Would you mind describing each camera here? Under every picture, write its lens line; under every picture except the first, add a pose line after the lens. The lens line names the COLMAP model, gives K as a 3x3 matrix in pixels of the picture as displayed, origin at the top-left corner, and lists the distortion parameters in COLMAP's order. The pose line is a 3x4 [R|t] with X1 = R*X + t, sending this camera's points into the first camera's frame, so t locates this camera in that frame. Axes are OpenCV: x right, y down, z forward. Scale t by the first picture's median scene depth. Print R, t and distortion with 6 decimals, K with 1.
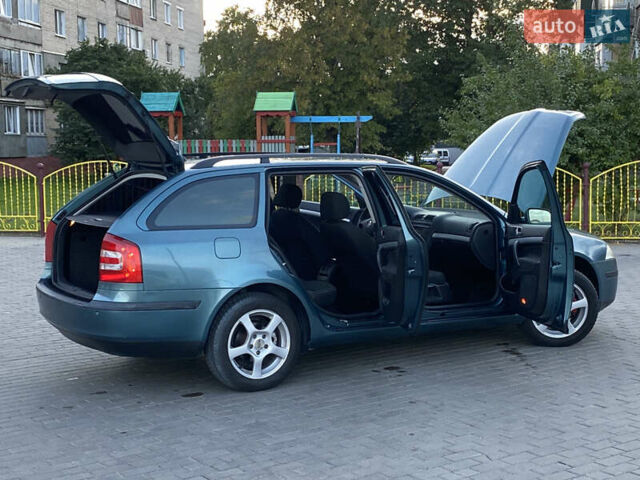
lens RADIAL K [[1053.5, 0, 346.7], [0, 1053.5, 240.3], [0, 0, 1]] dist [0.160575, -0.182790]
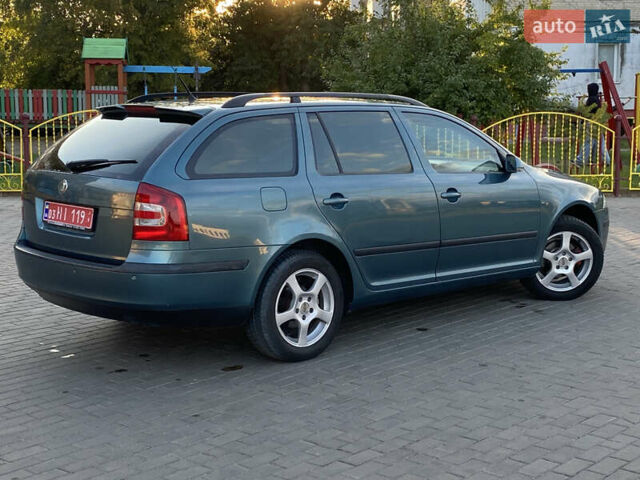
lens RADIAL K [[1053.5, 0, 346.7], [0, 1053.5, 240.3], [0, 0, 1]] dist [0.160575, -0.182790]
pose [[0.972405, -0.020080, 0.232434, -0.250188], [0.011660, 0.999227, 0.037542, 0.009021], [-0.233008, -0.033796, 0.971887, 0.134984]]
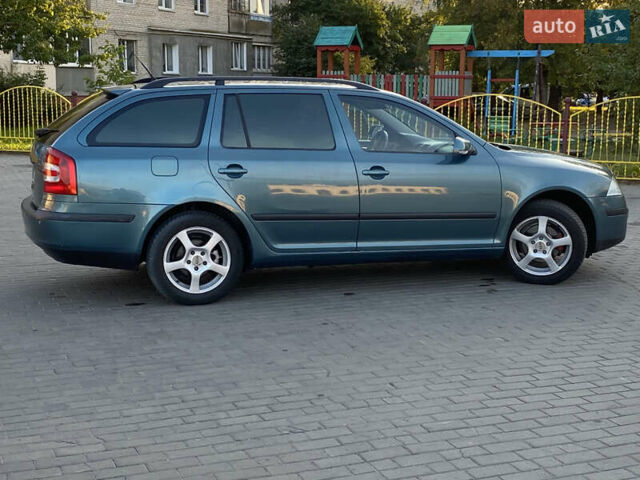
lens RADIAL K [[1094.0, 0, 367.5], [0, 1094.0, 240.0], [0, 0, 1]] dist [0.176776, -0.006125]
pose [[0.969133, 0.048027, -0.241817, 0.335847], [-0.036262, 0.997943, 0.052874, 0.015012], [0.243859, -0.042473, 0.968880, -0.004328]]
